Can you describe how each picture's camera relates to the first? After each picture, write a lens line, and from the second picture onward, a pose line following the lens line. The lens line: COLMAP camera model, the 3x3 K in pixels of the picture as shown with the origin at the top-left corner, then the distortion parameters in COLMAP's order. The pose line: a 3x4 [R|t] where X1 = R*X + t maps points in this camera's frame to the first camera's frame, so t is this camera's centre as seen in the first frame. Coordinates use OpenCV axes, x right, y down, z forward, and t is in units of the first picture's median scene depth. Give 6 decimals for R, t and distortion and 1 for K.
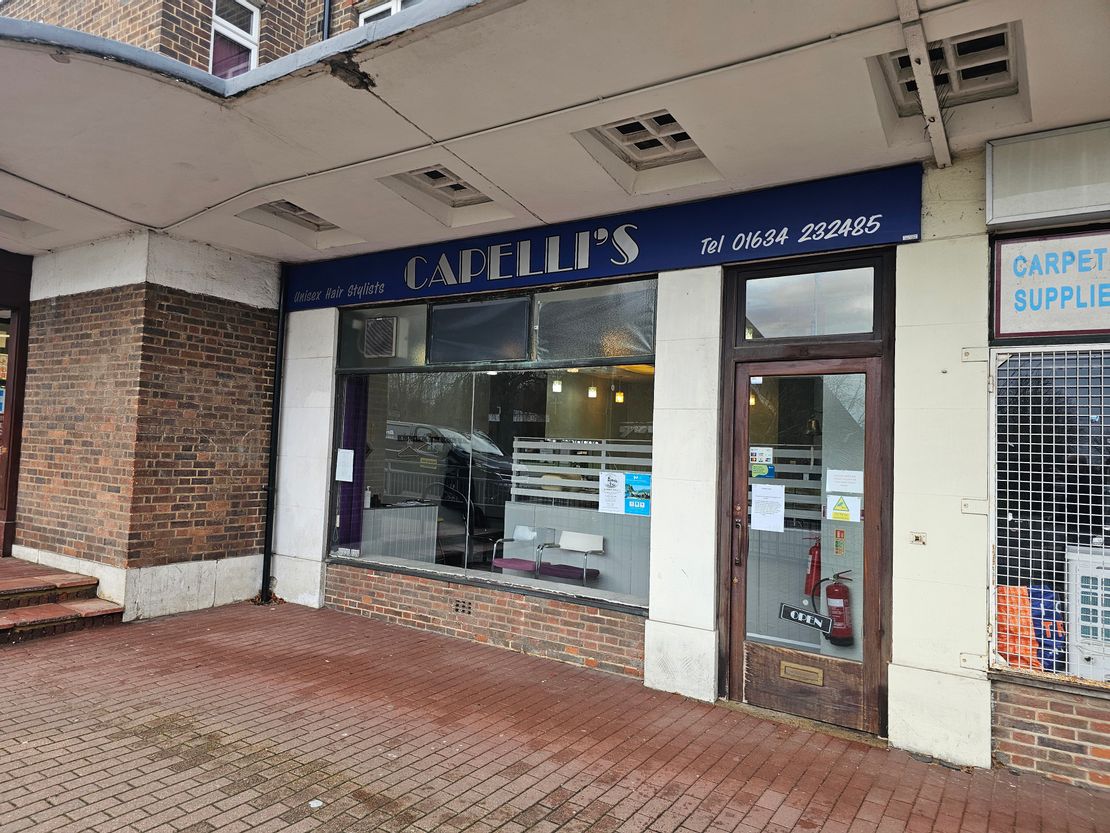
lens RADIAL K [[741.8, 0, 537.7], [0, 741.8, 394.7], [0, 0, 1]] dist [0.052246, -0.036310]
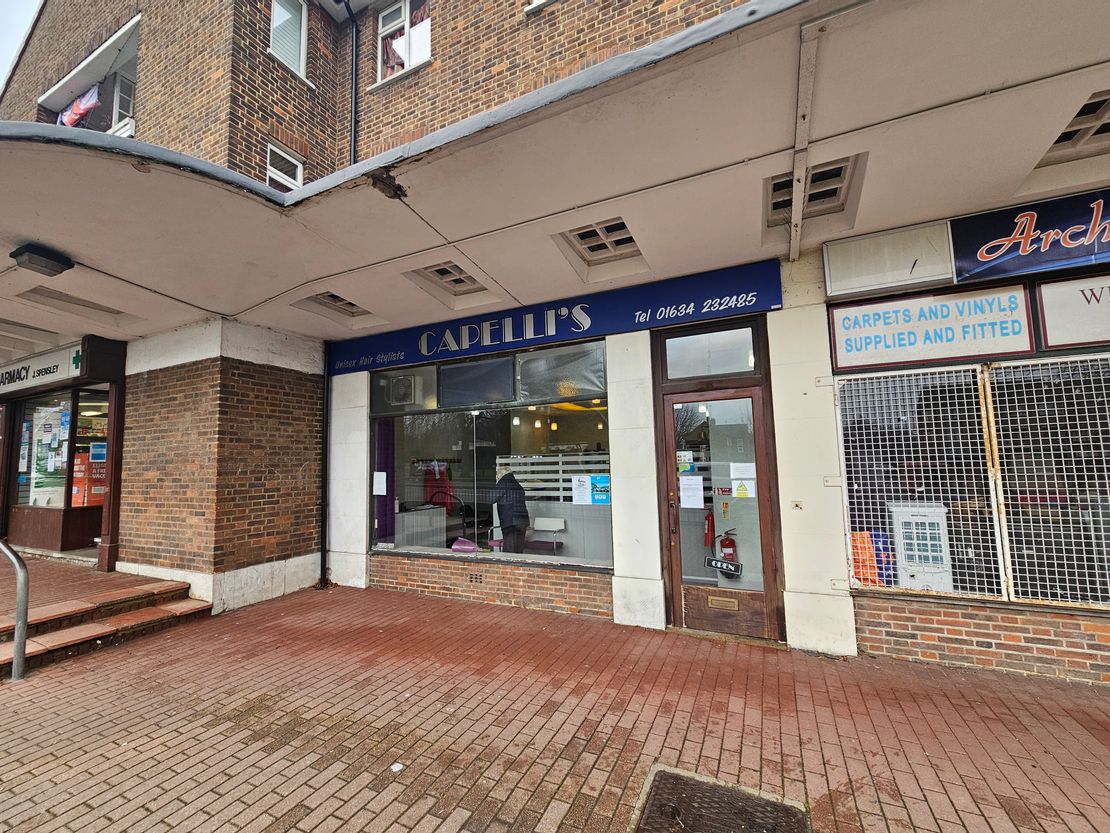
lens RADIAL K [[452.7, 0, 554.3], [0, 452.7, 416.7], [0, 0, 1]] dist [-0.001962, 0.002661]
pose [[0.986616, -0.047885, 0.155873, -0.095351], [0.051880, 0.998418, -0.021662, 0.008634], [-0.154589, 0.029459, 0.987540, 0.165474]]
